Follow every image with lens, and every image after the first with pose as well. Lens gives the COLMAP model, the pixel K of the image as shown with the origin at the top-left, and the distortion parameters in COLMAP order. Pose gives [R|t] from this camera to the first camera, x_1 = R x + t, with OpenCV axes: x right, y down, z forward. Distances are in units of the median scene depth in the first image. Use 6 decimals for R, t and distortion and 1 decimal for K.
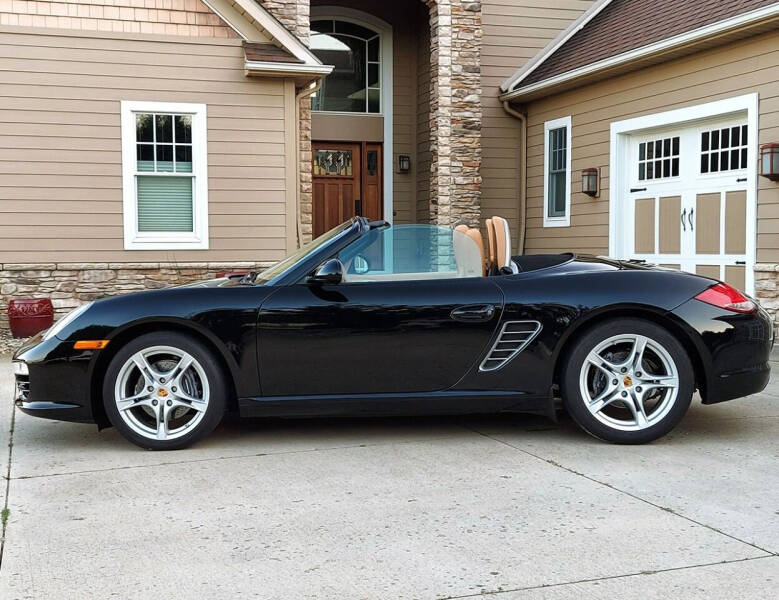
lens RADIAL K [[1113.6, 0, 377.6], [0, 1113.6, 297.2], [0, 0, 1]] dist [0.190063, -0.480544]
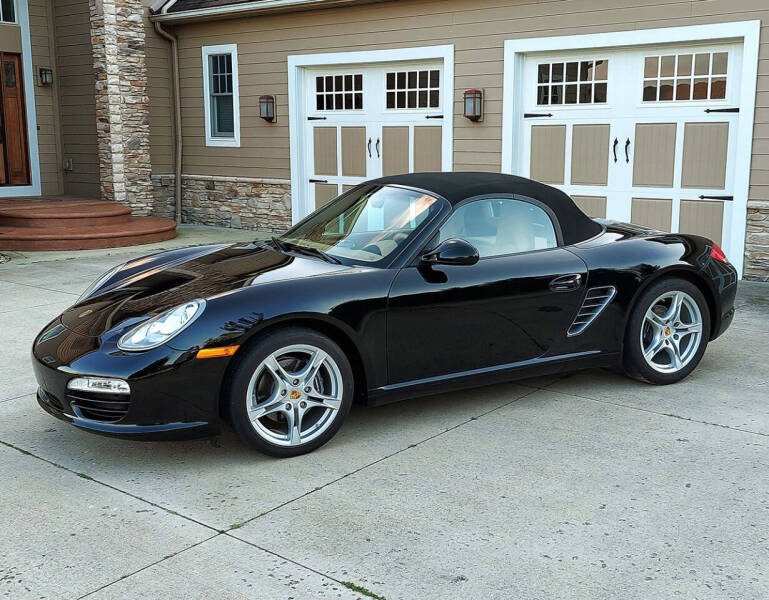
lens RADIAL K [[928.4, 0, 399.7], [0, 928.4, 298.0], [0, 0, 1]] dist [0.173026, -0.366535]
pose [[0.845711, -0.085820, 0.526695, -0.222385], [0.018486, 0.991103, 0.131808, -0.039484], [-0.533321, -0.101735, 0.839773, 0.142148]]
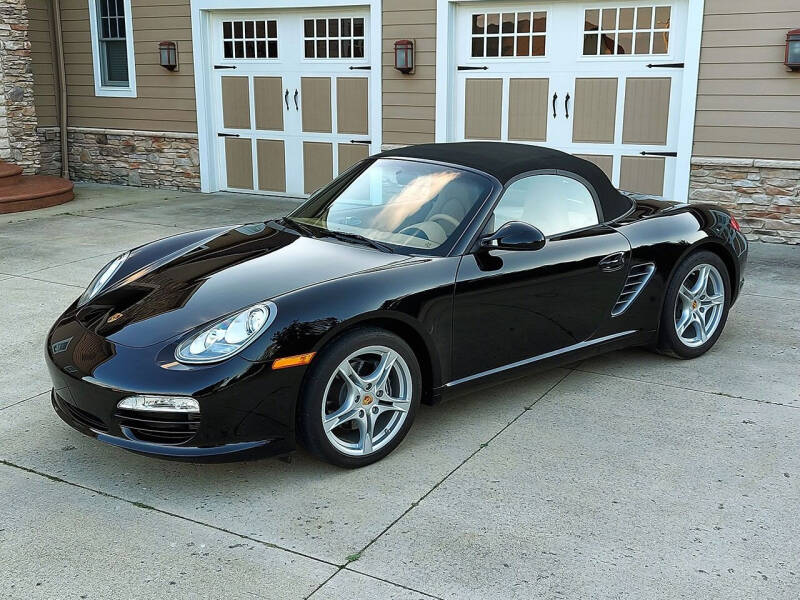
lens RADIAL K [[932.3, 0, 400.0], [0, 932.3, 300.0], [0, 0, 1]] dist [0.169217, -0.363520]
pose [[0.747883, -0.149536, 0.646769, -0.266507], [0.024259, 0.979804, 0.198484, -0.054750], [-0.663387, -0.132753, 0.736406, 0.208560]]
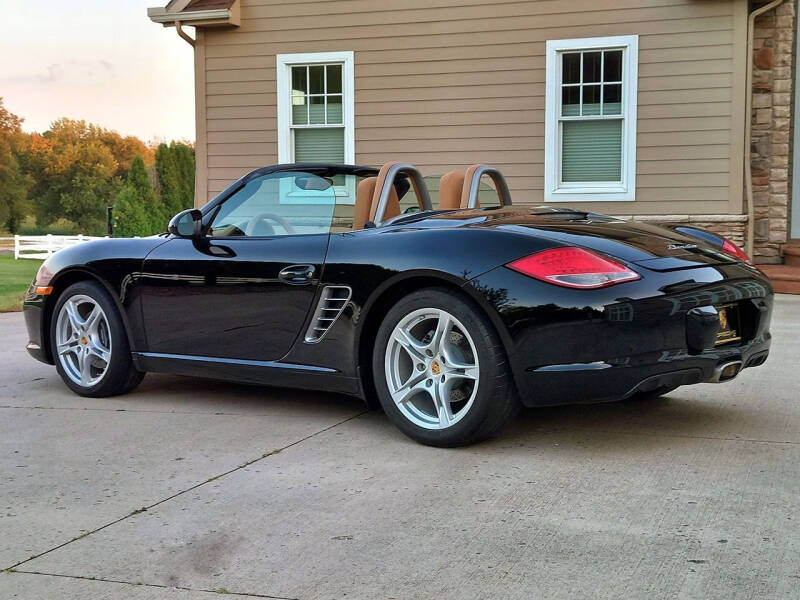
lens RADIAL K [[1201.9, 0, 391.3], [0, 1201.9, 296.9], [0, 0, 1]] dist [0.157073, -0.195098]
pose [[0.784527, 0.050124, -0.618066, 0.307516], [-0.027741, 0.998567, 0.045770, -0.005607], [0.619474, -0.018762, 0.784793, 0.133376]]
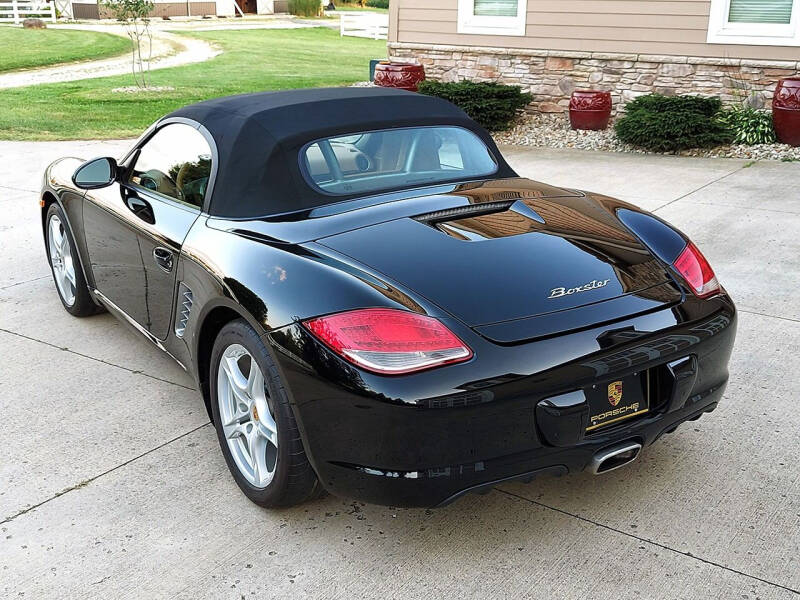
lens RADIAL K [[932.3, 0, 400.0], [0, 932.3, 300.0], [0, 0, 1]] dist [0.169217, -0.363520]
pose [[0.586650, 0.270098, -0.763472, 0.289059], [-0.043462, 0.951885, 0.303357, -0.068492], [0.808674, -0.144782, 0.570162, 0.324656]]
